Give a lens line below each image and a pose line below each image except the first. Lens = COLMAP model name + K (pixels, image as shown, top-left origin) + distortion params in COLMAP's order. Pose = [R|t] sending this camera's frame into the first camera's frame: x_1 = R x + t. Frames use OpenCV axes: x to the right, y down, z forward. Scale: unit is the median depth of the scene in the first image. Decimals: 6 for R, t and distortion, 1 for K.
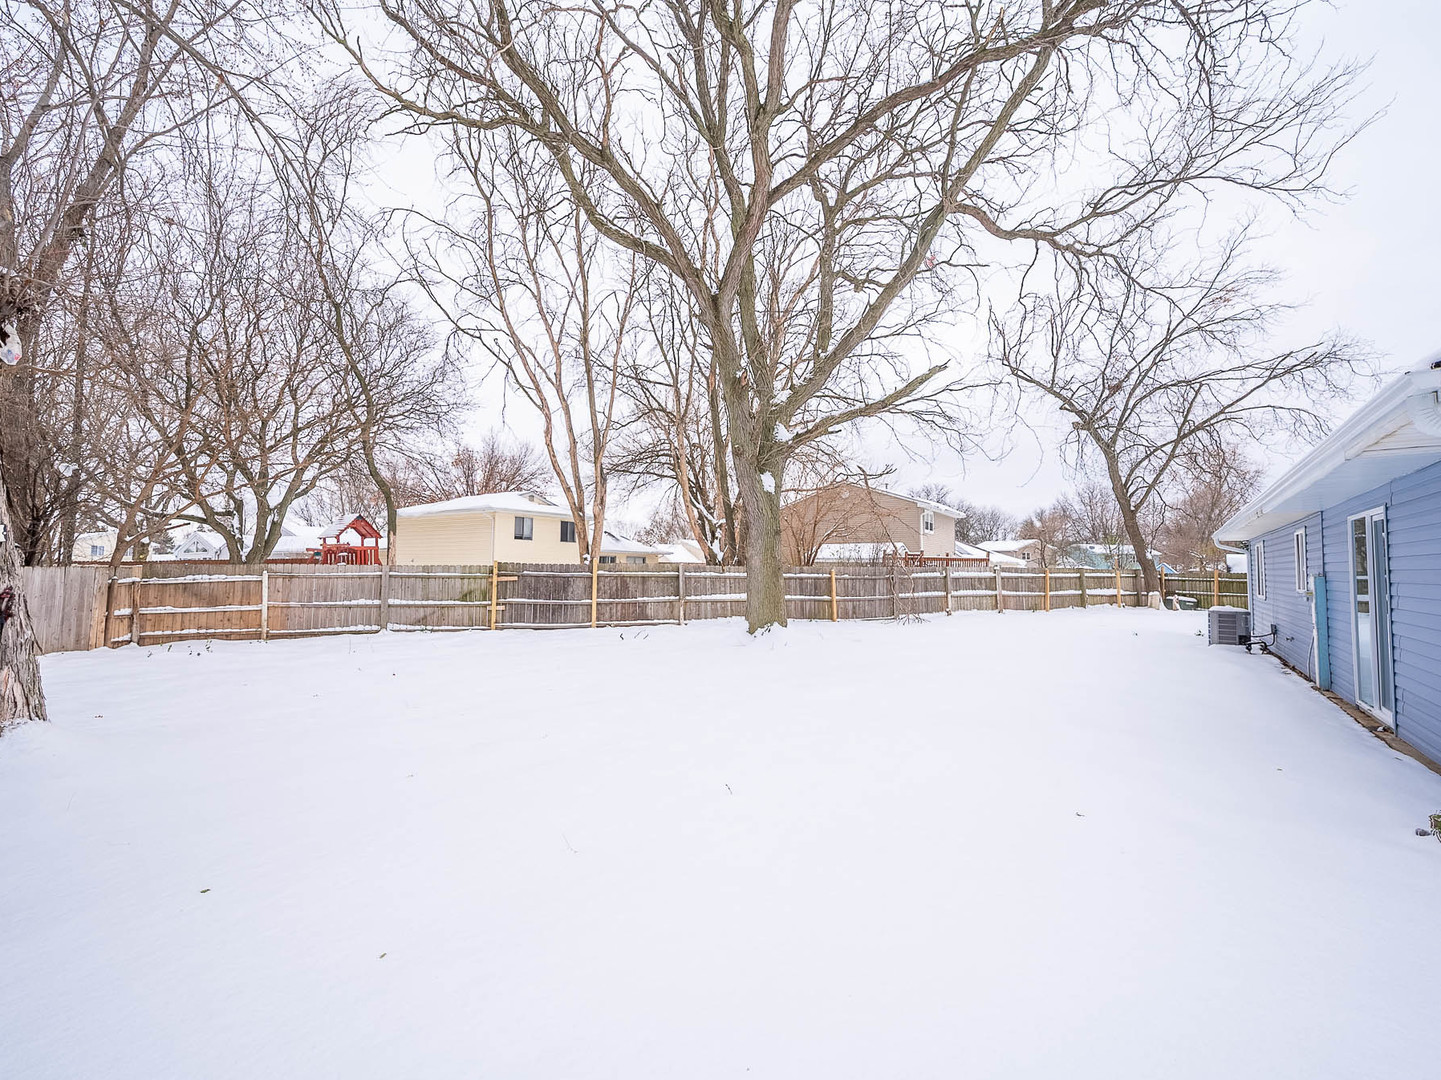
lens RADIAL K [[667.2, 0, 724.4], [0, 667.2, 530.9], [0, 0, 1]] dist [0.002220, 0.000129]
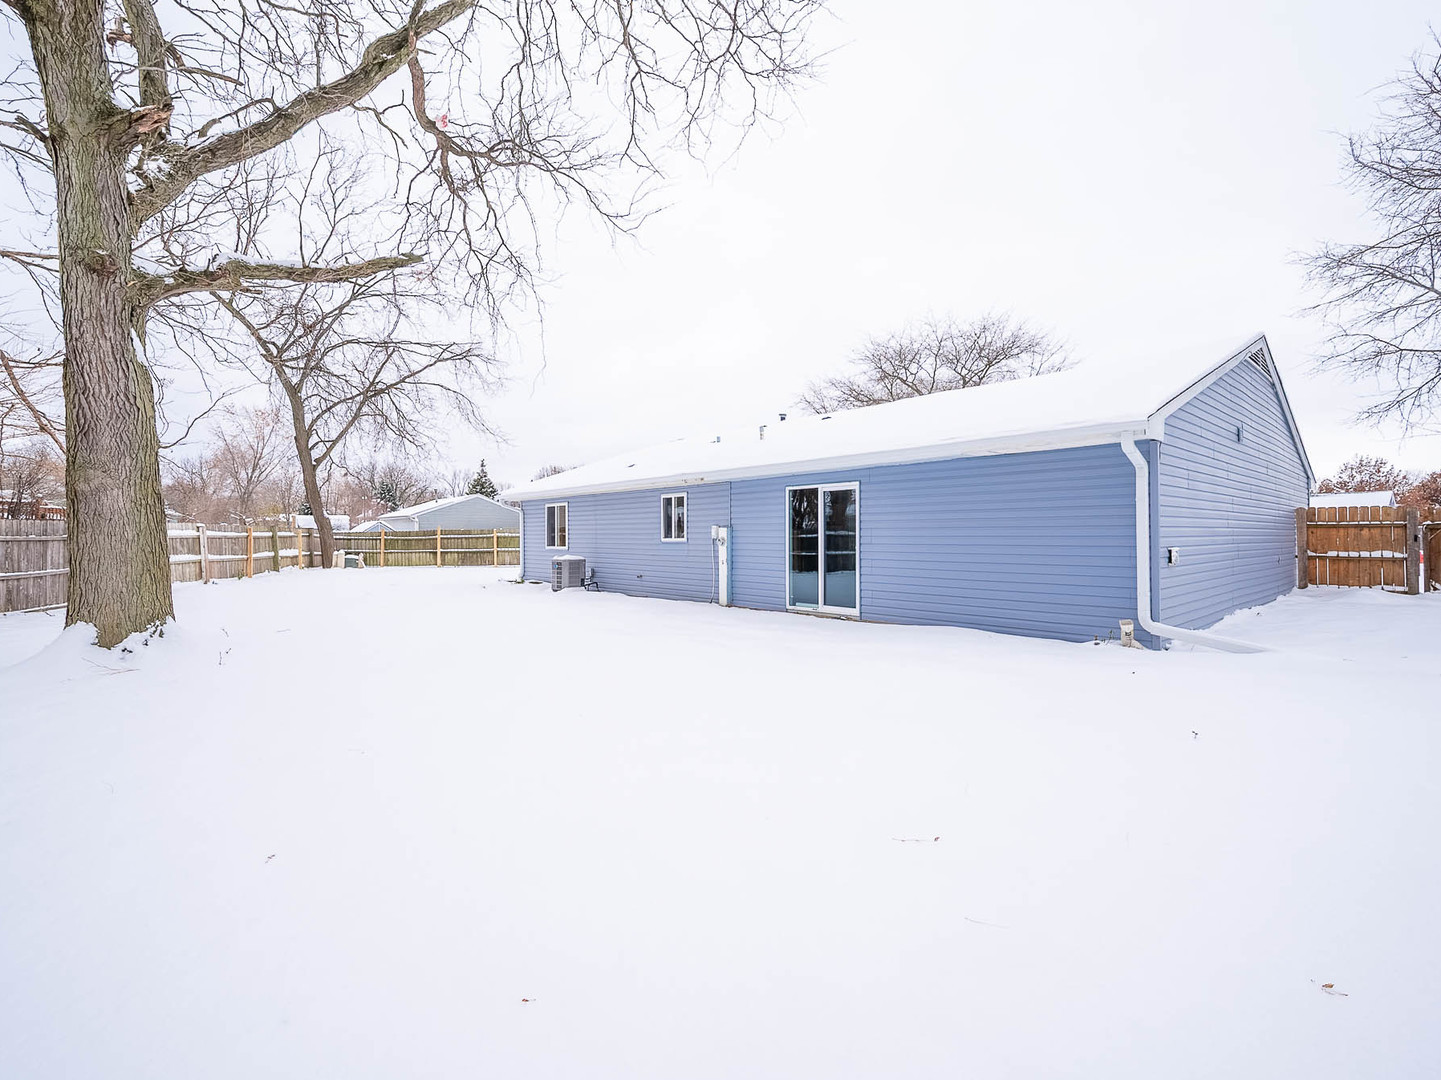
lens RADIAL K [[667.2, 0, 724.4], [0, 667.2, 530.9], [0, 0, 1]] dist [0.002220, 0.000129]
pose [[0.254987, 0.000445, 0.966944, -0.155092], [-0.055318, 0.998369, 0.014128, 0.018010], [-0.965361, -0.057092, 0.254595, 0.222906]]
